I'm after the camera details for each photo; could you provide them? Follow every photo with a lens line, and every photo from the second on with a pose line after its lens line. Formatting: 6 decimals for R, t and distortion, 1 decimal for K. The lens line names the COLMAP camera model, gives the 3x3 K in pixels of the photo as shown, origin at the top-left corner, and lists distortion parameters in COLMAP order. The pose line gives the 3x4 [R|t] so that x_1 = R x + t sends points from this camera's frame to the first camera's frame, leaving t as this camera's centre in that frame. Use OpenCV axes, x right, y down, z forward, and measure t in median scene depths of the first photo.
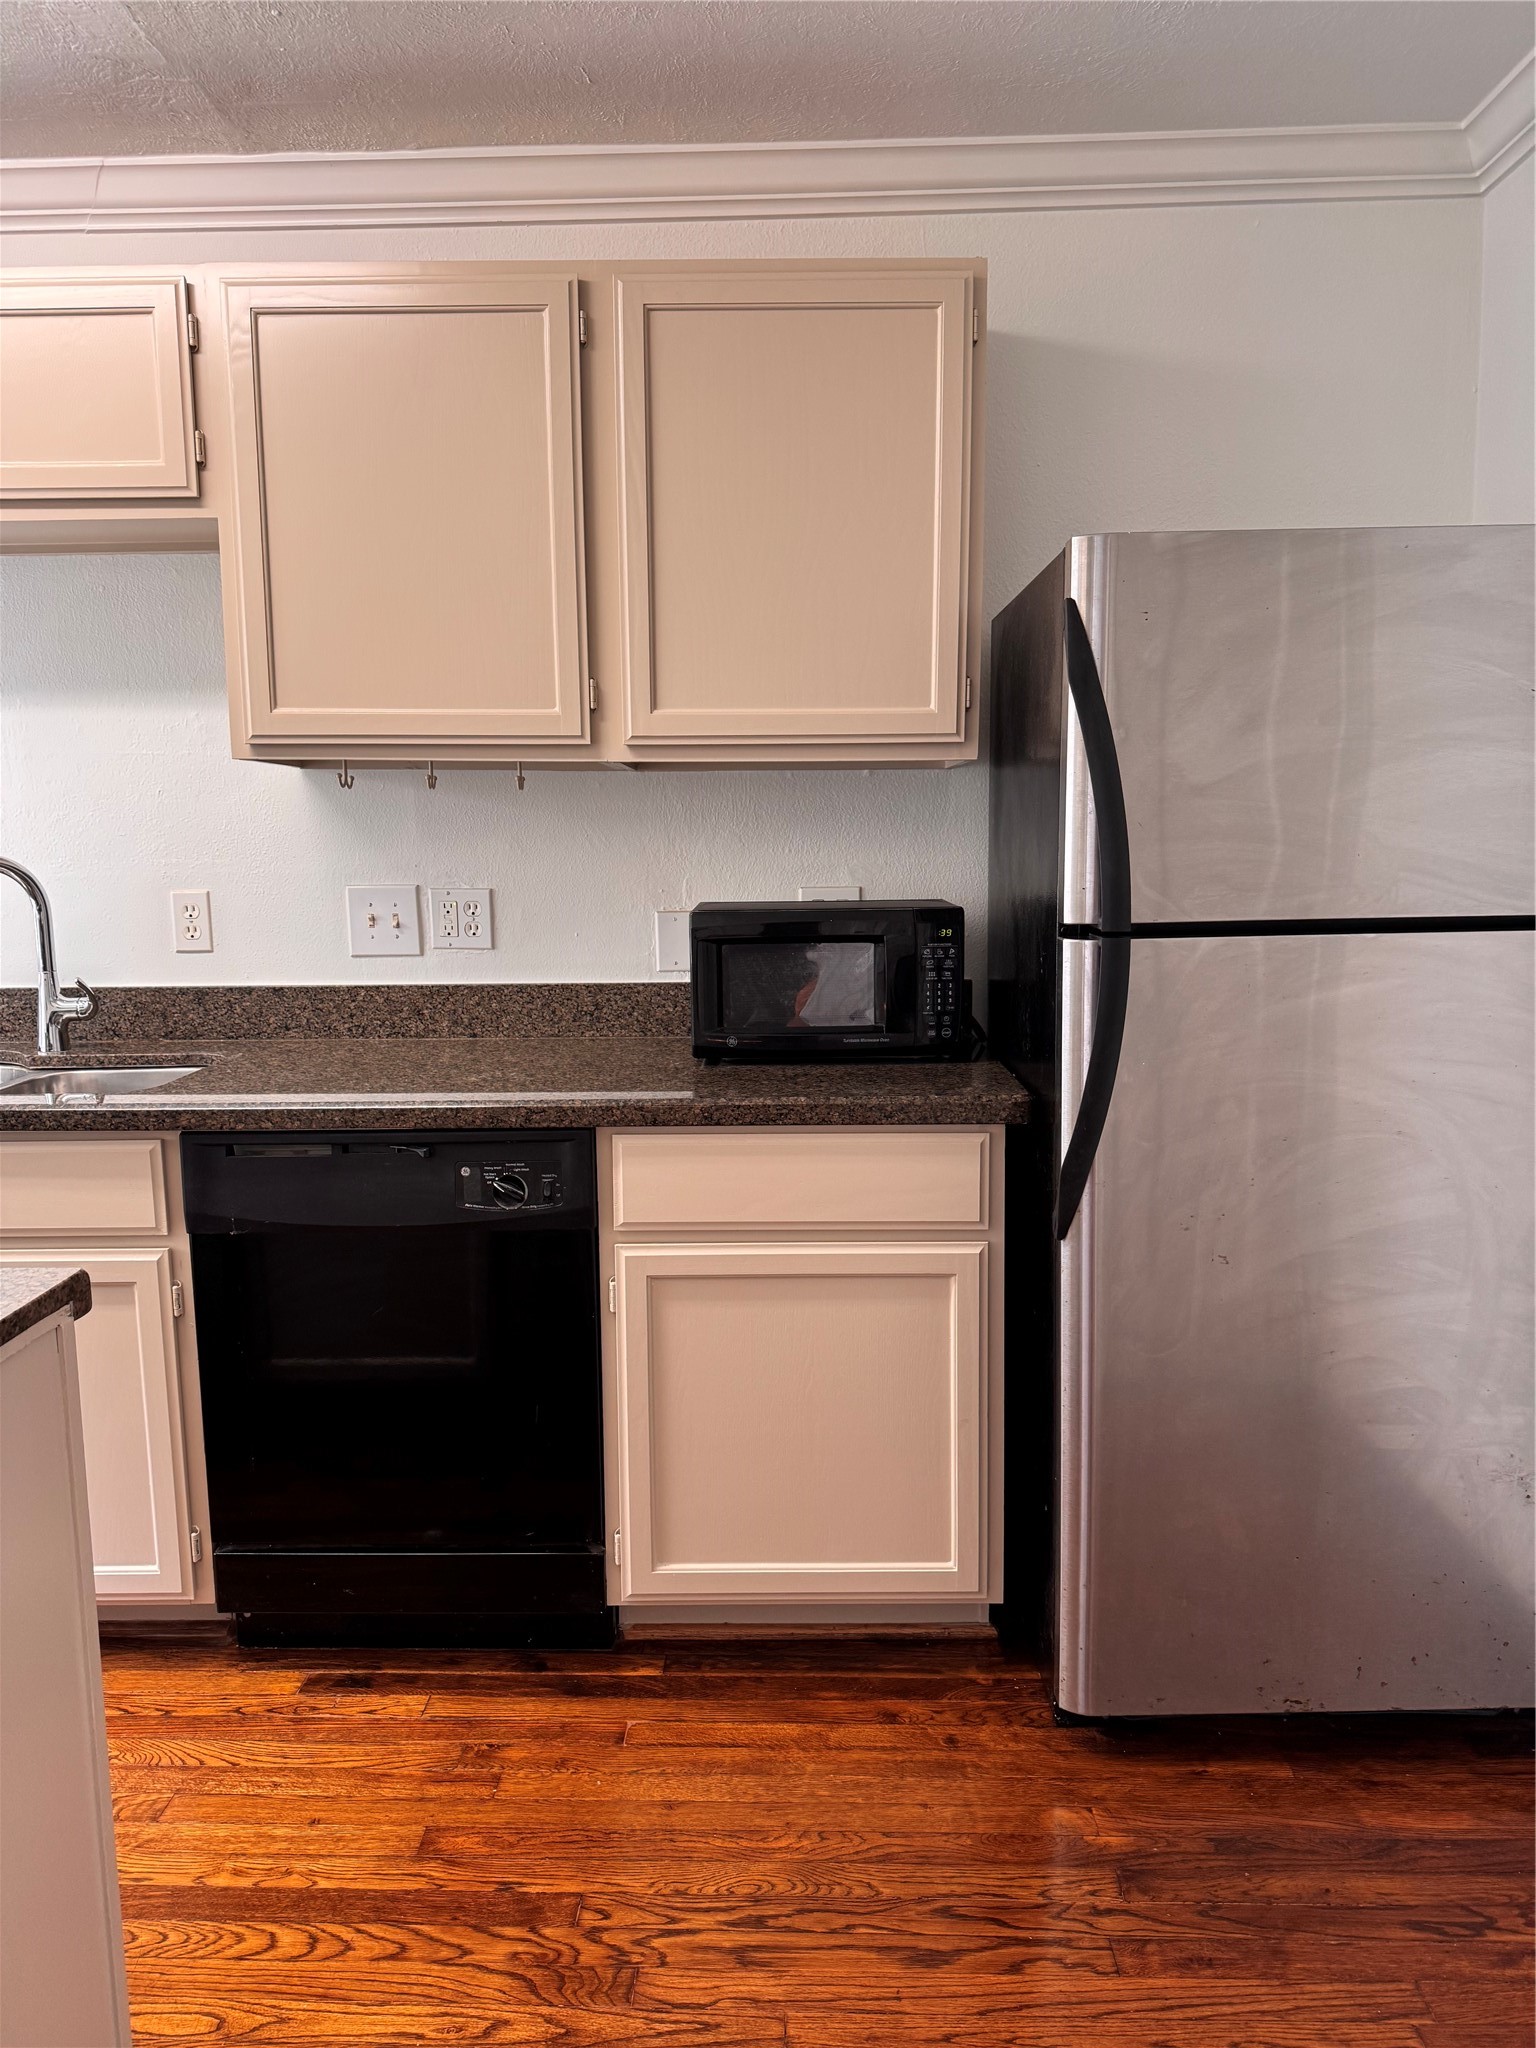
lens RADIAL K [[1406.9, 0, 768.0], [0, 1406.9, 1023.3], [0, 0, 1]] dist [0.001789, -0.022525]
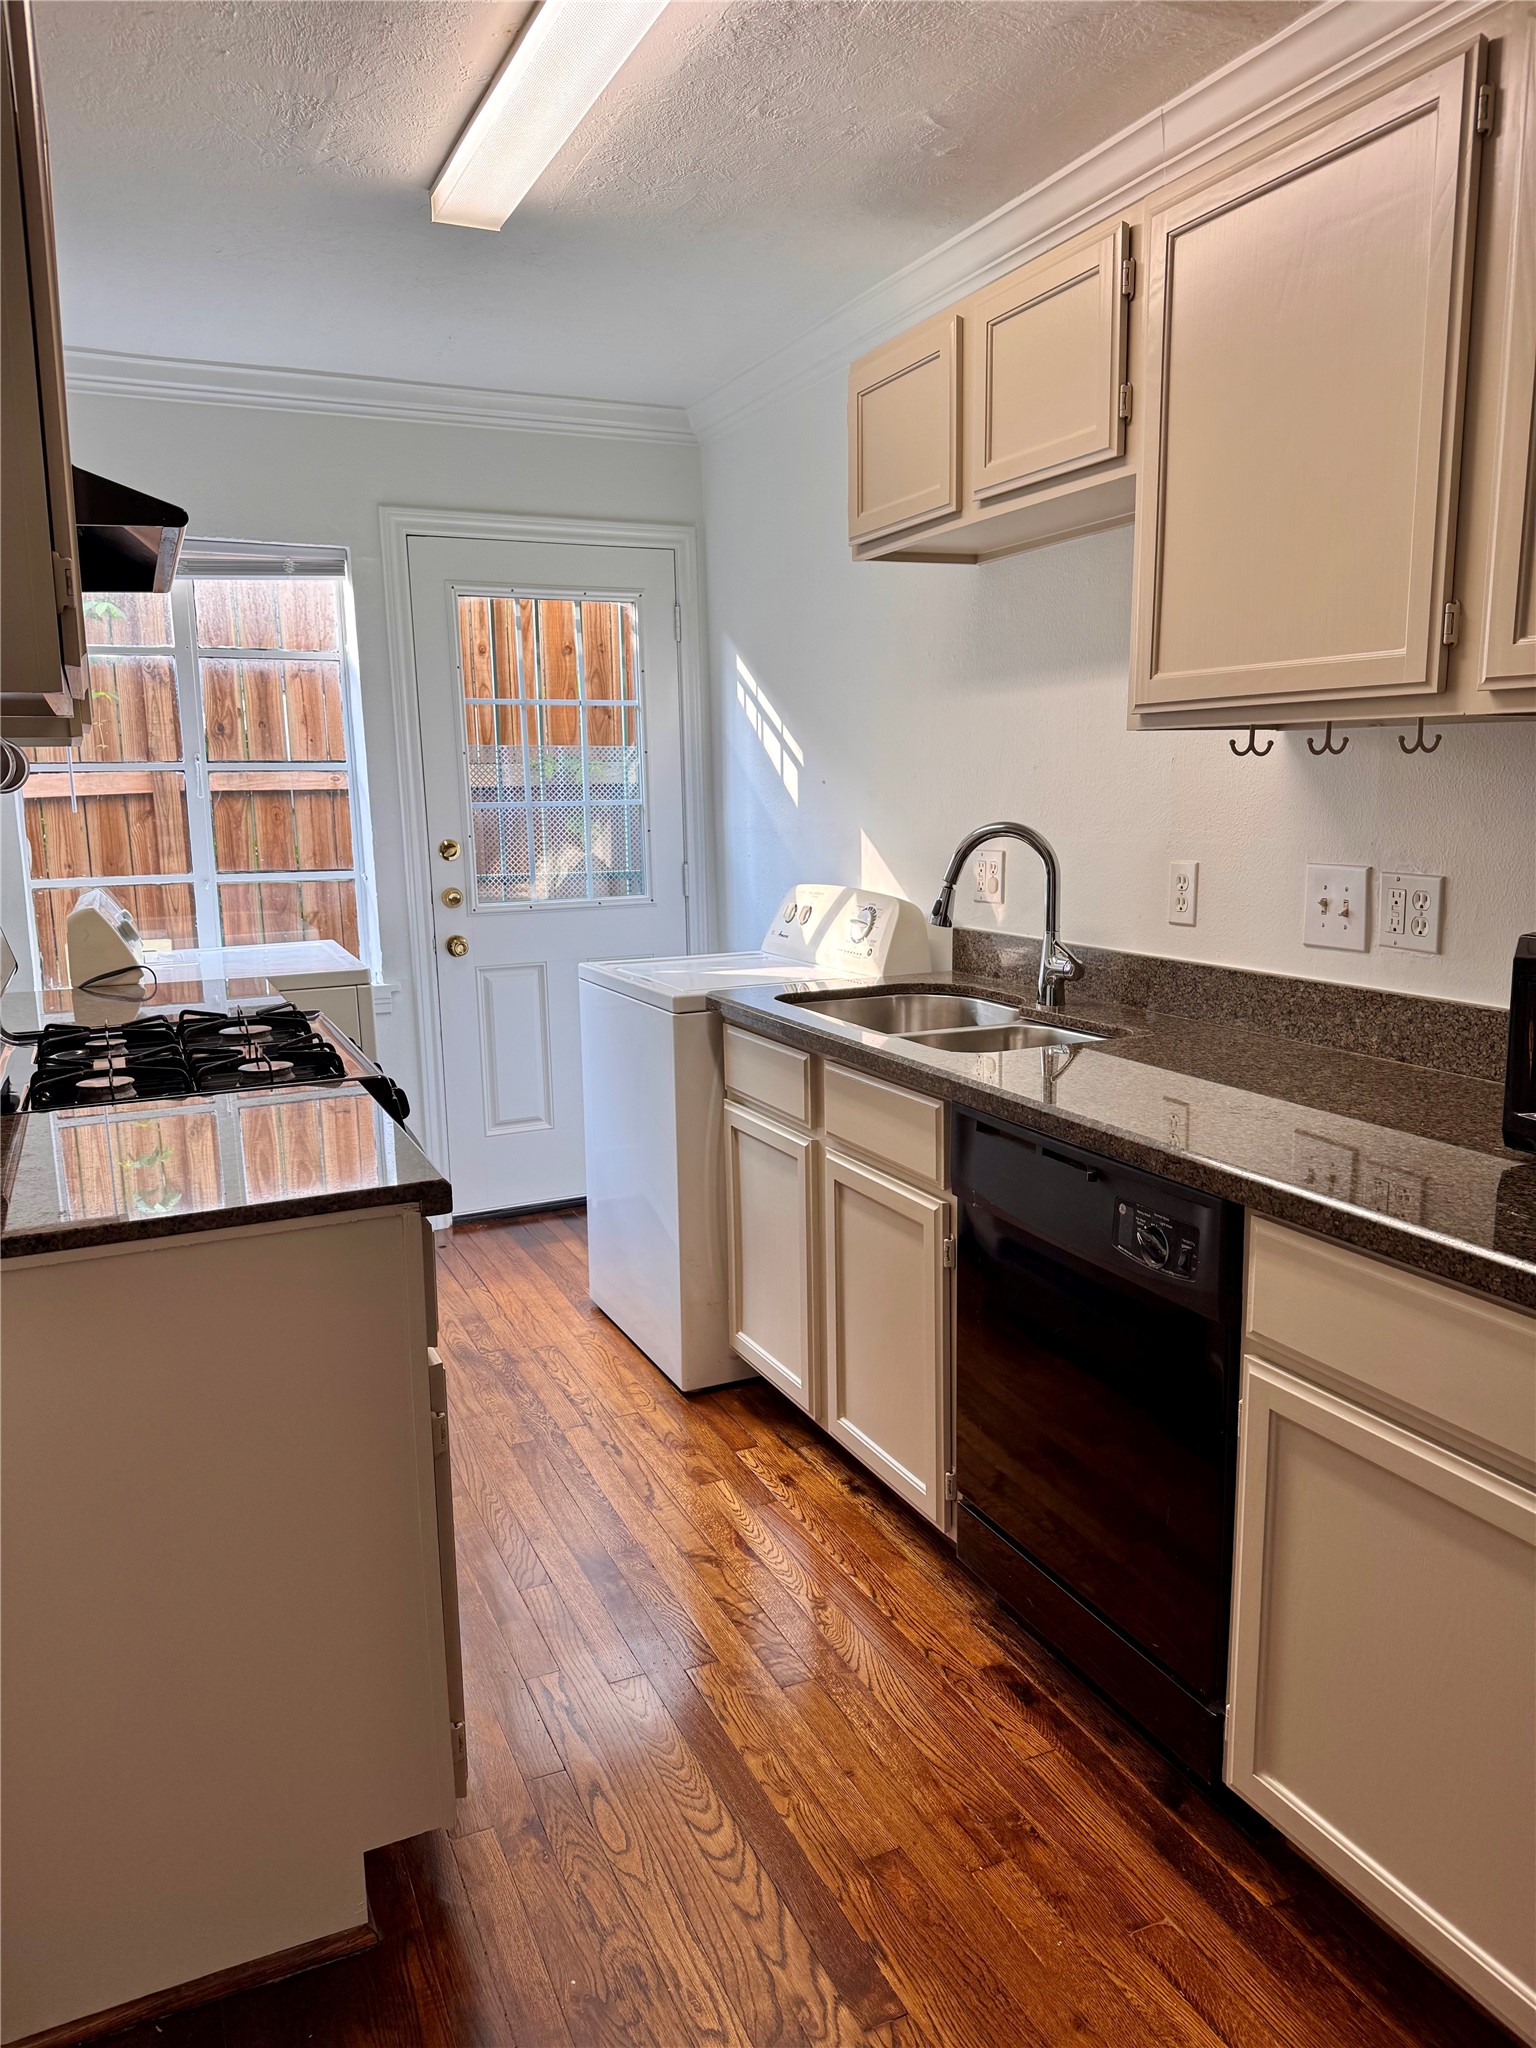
lens RADIAL K [[1406.9, 0, 767.9], [0, 1406.9, 1025.5], [0, 0, 1]] dist [0.001789, -0.022525]
pose [[0.437833, 0.152022, -0.886110, 0.435686], [-0.103313, 0.987579, 0.118382, -0.086227], [0.893101, 0.039716, 0.448100, 0.403894]]
